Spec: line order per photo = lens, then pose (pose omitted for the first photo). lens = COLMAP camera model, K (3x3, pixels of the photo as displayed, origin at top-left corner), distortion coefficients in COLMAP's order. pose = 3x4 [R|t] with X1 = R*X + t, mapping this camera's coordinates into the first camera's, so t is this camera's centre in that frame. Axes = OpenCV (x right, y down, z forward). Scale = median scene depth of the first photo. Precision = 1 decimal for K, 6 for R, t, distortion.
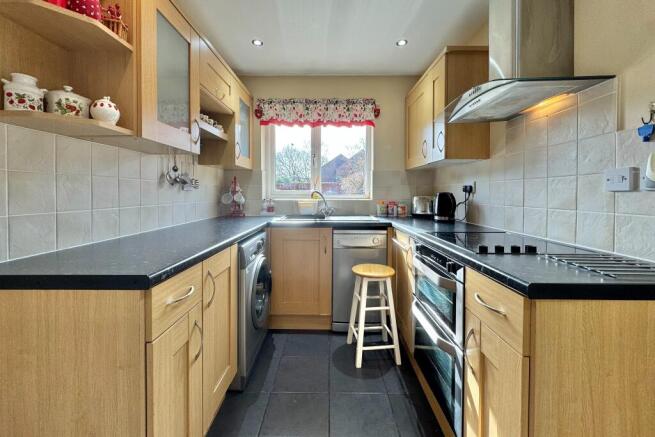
lens RADIAL K [[261.1, 0, 330.0], [0, 261.1, 194.0], [0, 0, 1]] dist [-0.008760, -0.000026]
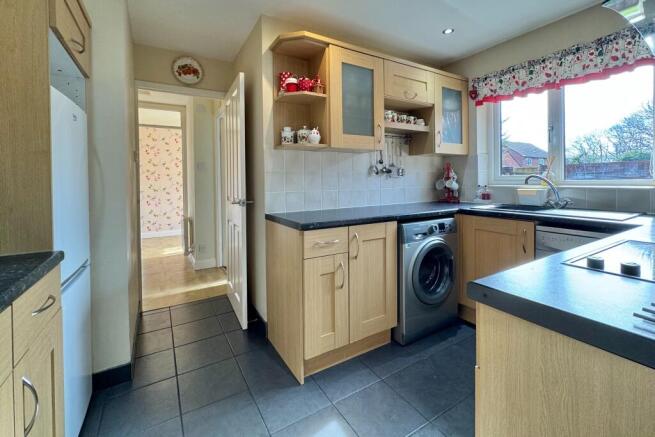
lens RADIAL K [[282.7, 0, 327.0], [0, 282.7, 178.2], [0, 0, 1]] dist [0.000407, 0.000102]
pose [[0.519761, -0.014029, -0.854197, 0.414277], [0.010767, 0.999893, -0.009870, -0.002731], [0.854244, -0.004067, 0.519856, 0.019955]]
